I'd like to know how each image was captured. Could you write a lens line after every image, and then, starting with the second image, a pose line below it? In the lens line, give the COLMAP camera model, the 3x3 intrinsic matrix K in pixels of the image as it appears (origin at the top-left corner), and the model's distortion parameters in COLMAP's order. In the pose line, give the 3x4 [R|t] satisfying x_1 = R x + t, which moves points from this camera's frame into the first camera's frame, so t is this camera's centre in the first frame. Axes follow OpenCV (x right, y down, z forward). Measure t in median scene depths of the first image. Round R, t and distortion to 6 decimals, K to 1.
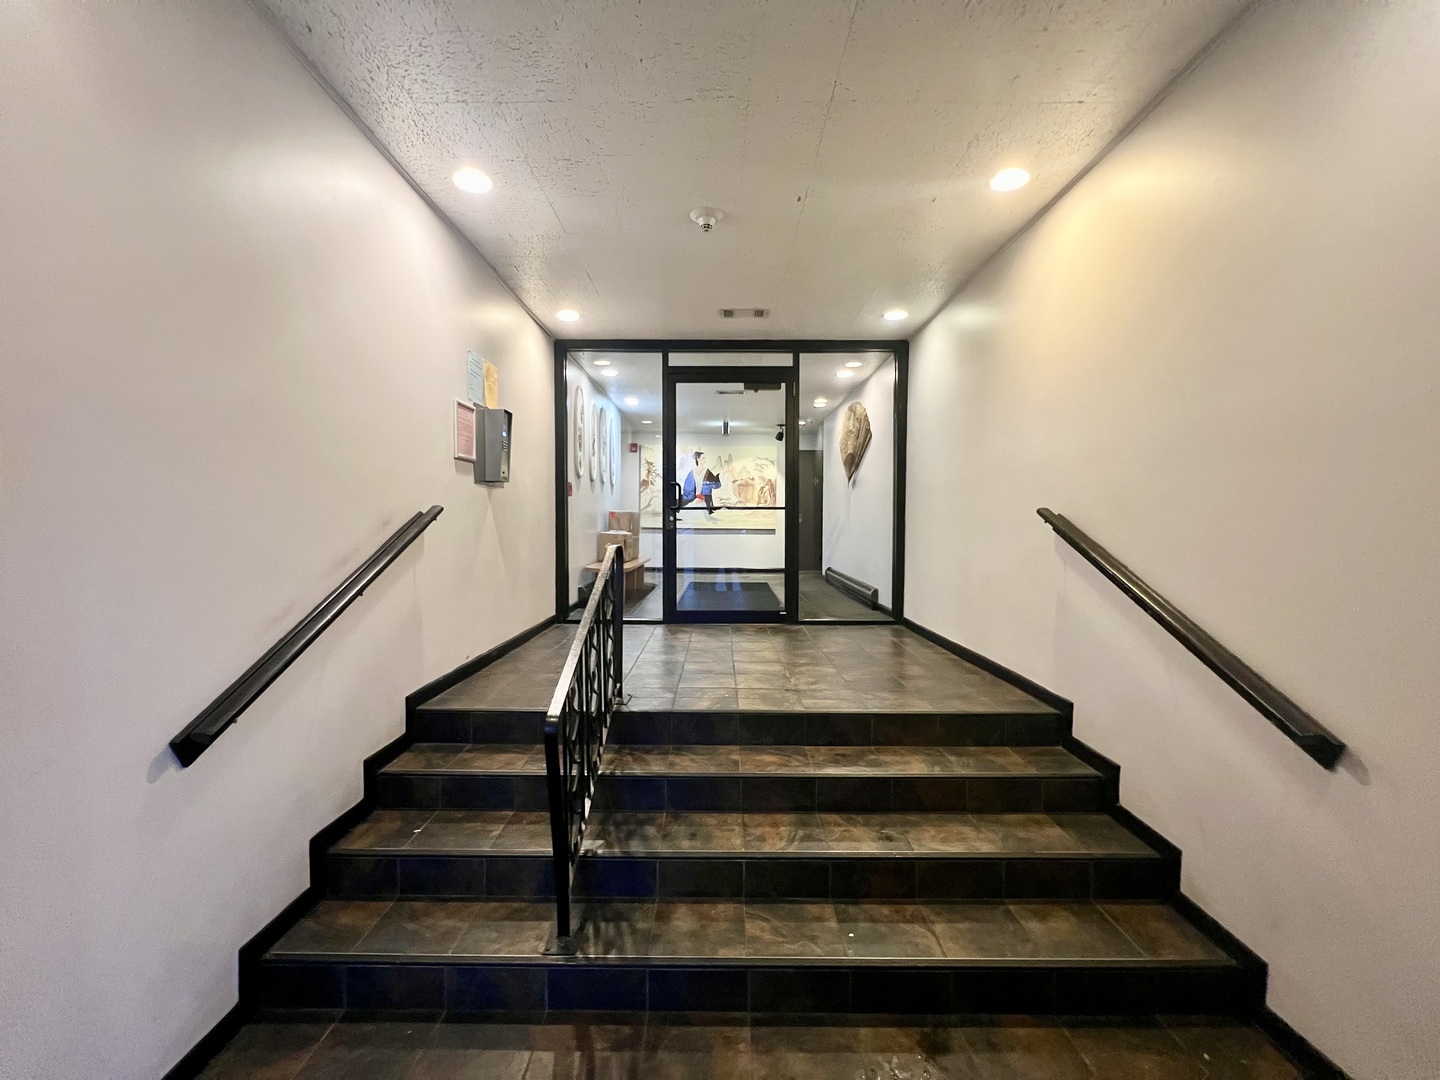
lens RADIAL K [[577.9, 0, 721.5], [0, 577.9, 541.5], [0, 0, 1]] dist [0.001089, 0.000442]
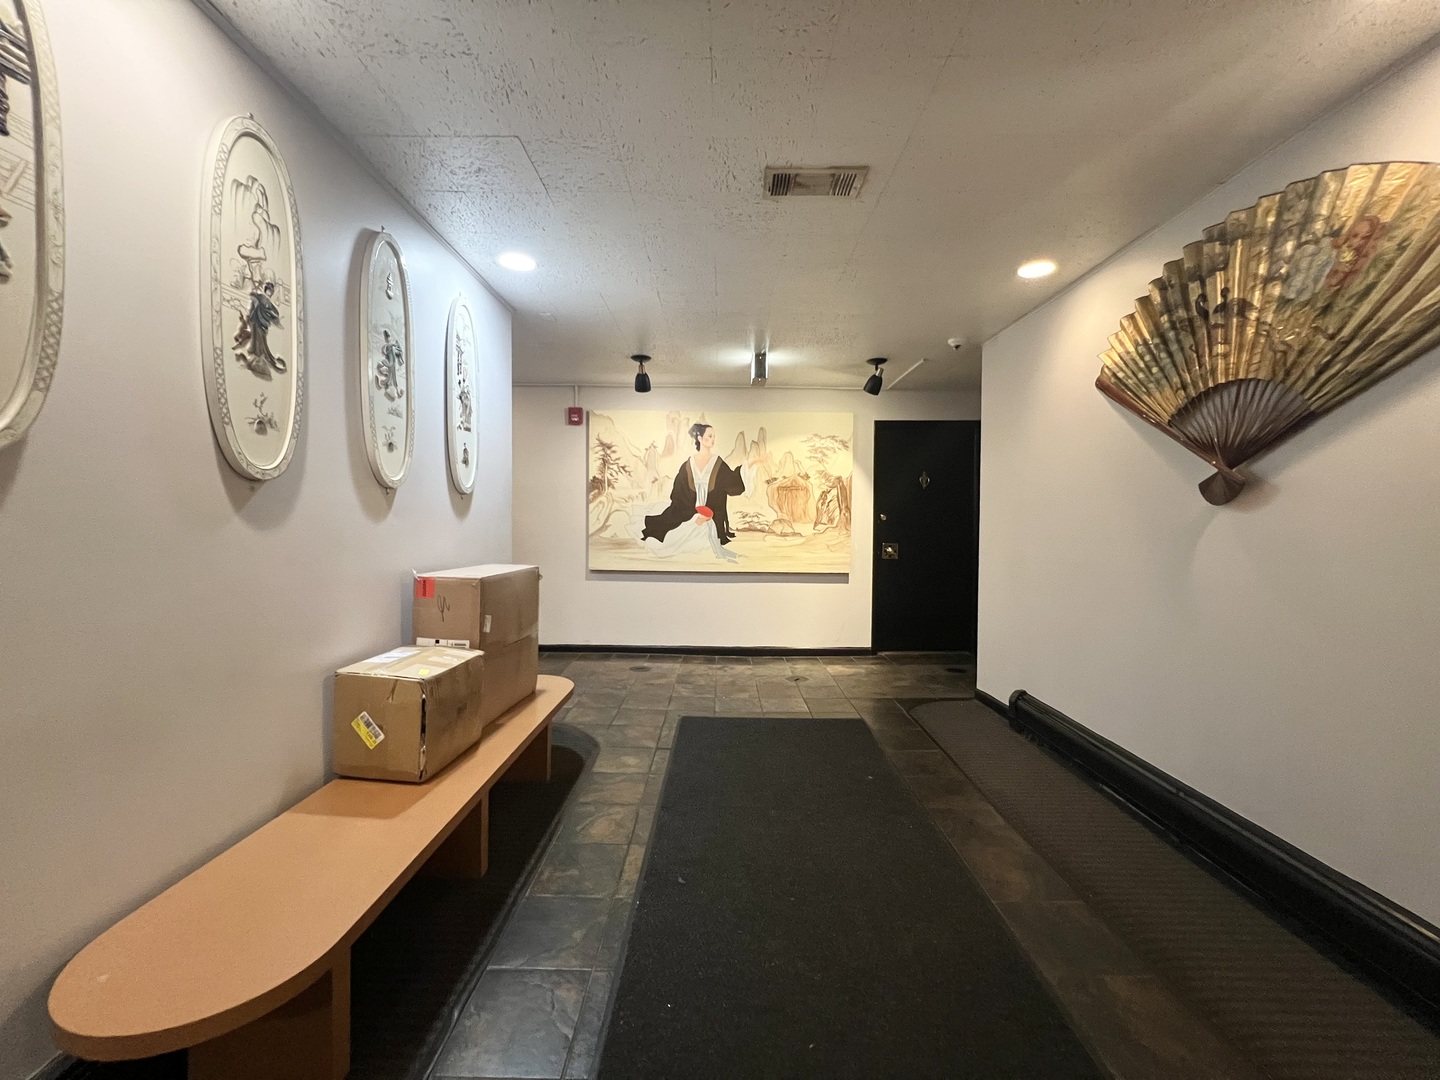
lens RADIAL K [[577.9, 0, 718.3], [0, 577.9, 534.7], [0, 0, 1]] dist [0.001089, 0.000442]
pose [[0.999979, 0.000884, -0.006467, -0.020515], [-0.000911, 0.999991, -0.004158, -0.054136], [0.006463, 0.004163, 0.999970, 0.485442]]
